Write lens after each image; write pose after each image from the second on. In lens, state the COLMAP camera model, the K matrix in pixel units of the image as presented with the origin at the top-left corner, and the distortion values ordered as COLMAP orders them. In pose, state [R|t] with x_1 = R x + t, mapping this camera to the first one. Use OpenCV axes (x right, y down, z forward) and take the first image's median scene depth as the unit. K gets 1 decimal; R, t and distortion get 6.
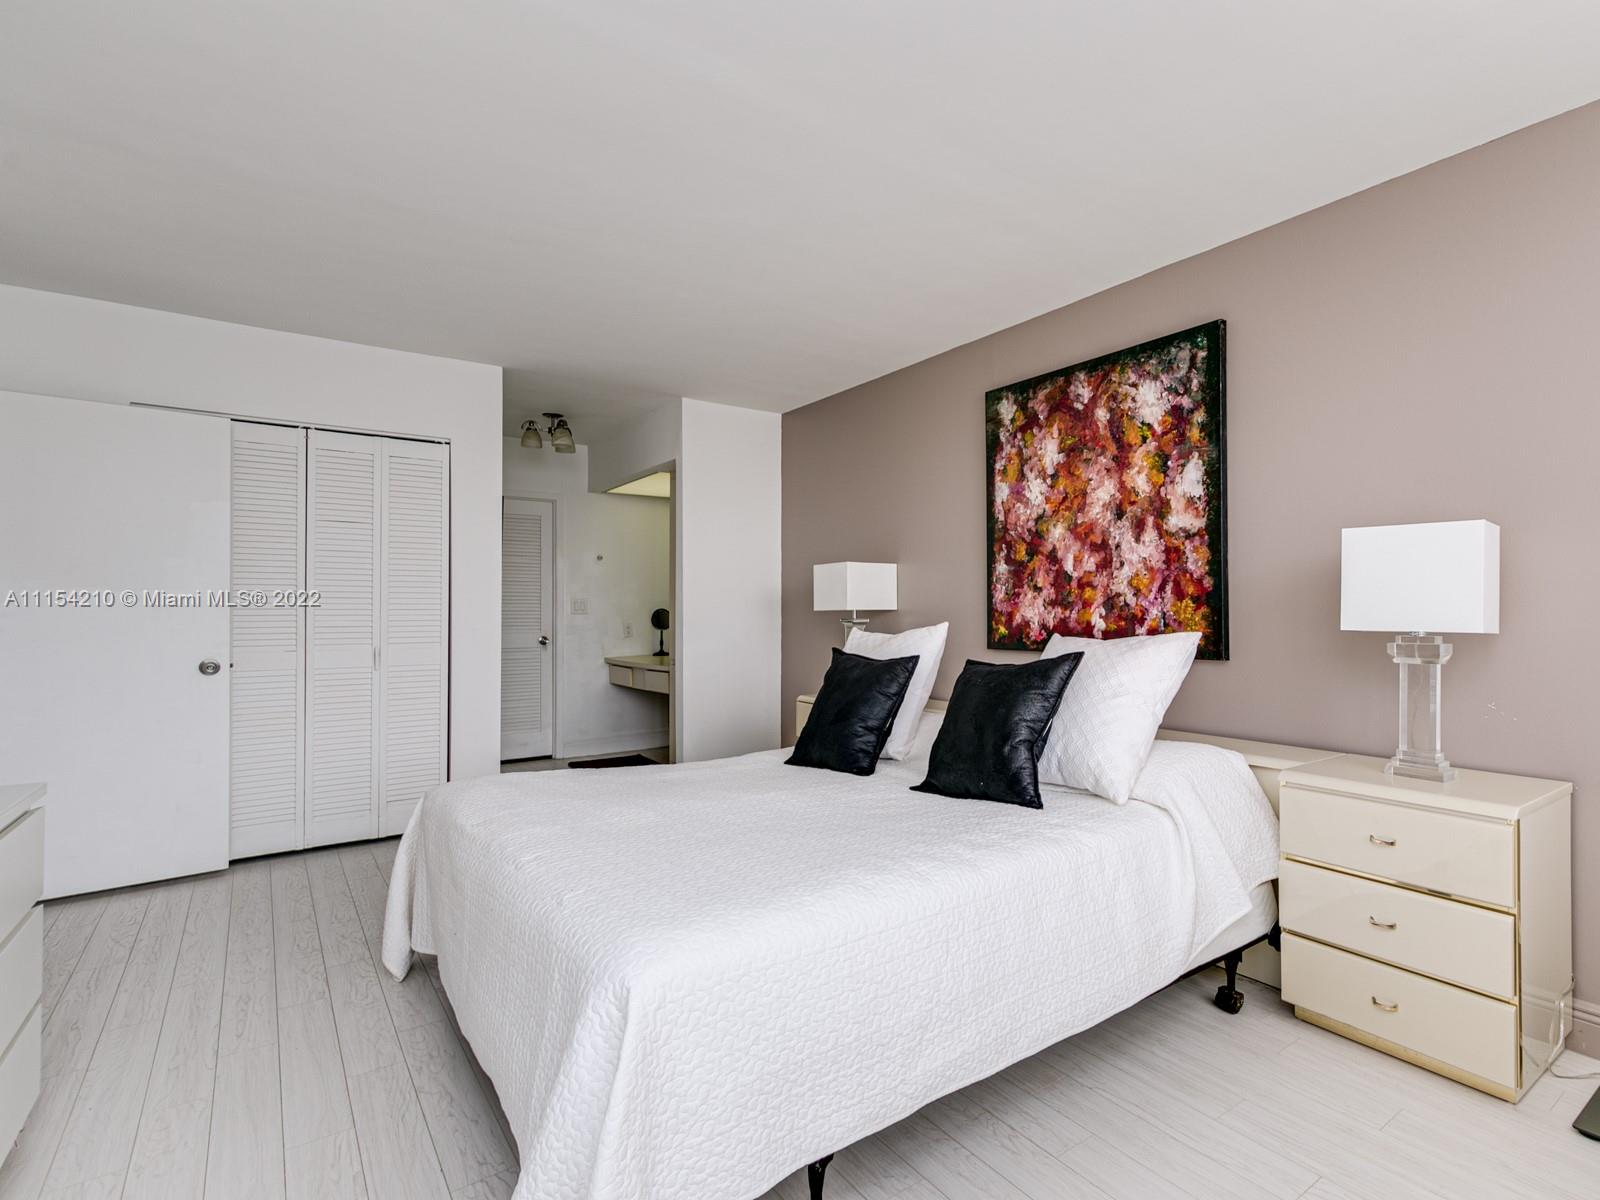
lens RADIAL K [[810.9, 0, 835.6], [0, 810.9, 607.7], [0, 0, 1]] dist [0.009936, -0.003254]
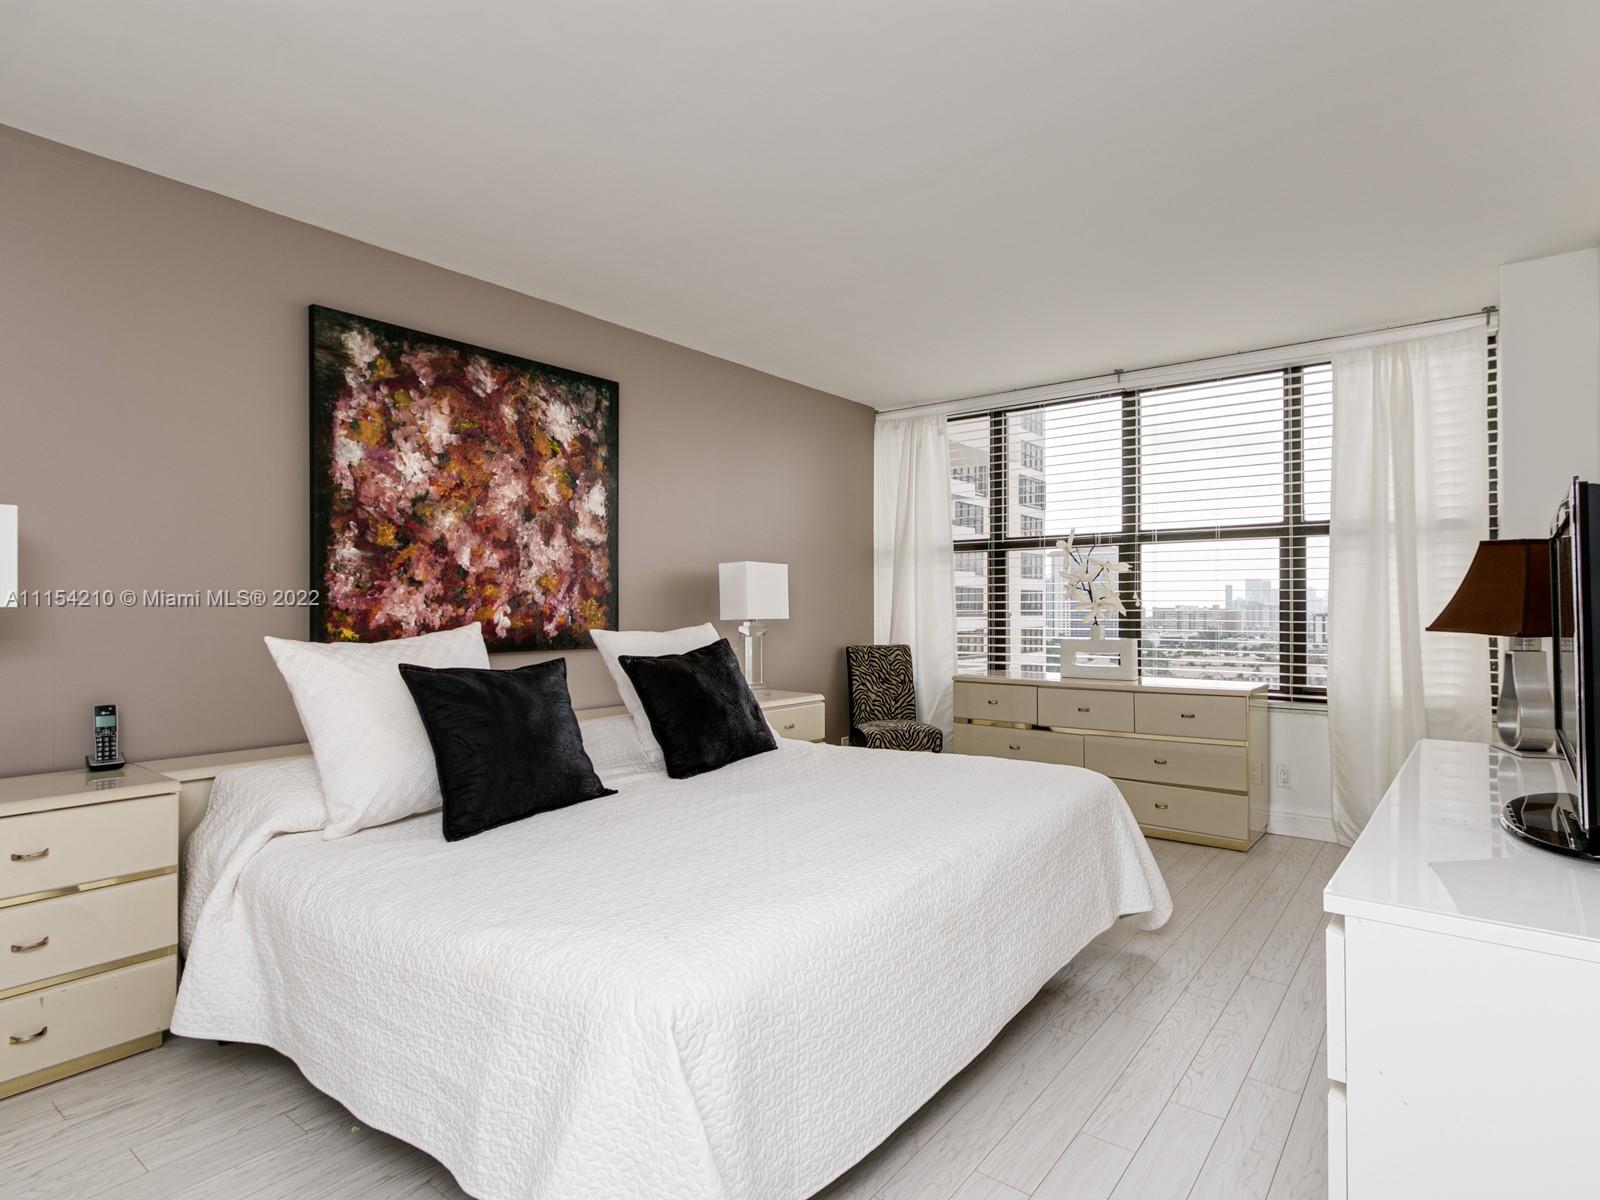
lens RADIAL K [[810.9, 0, 810.7], [0, 810.9, 599.7], [0, 0, 1]] dist [0.009936, -0.003254]
pose [[-0.256260, 0.009767, 0.966559, -0.746016], [-0.003563, 0.999933, -0.011049, 0.002627], [-0.966601, -0.006275, -0.256208, 0.909652]]
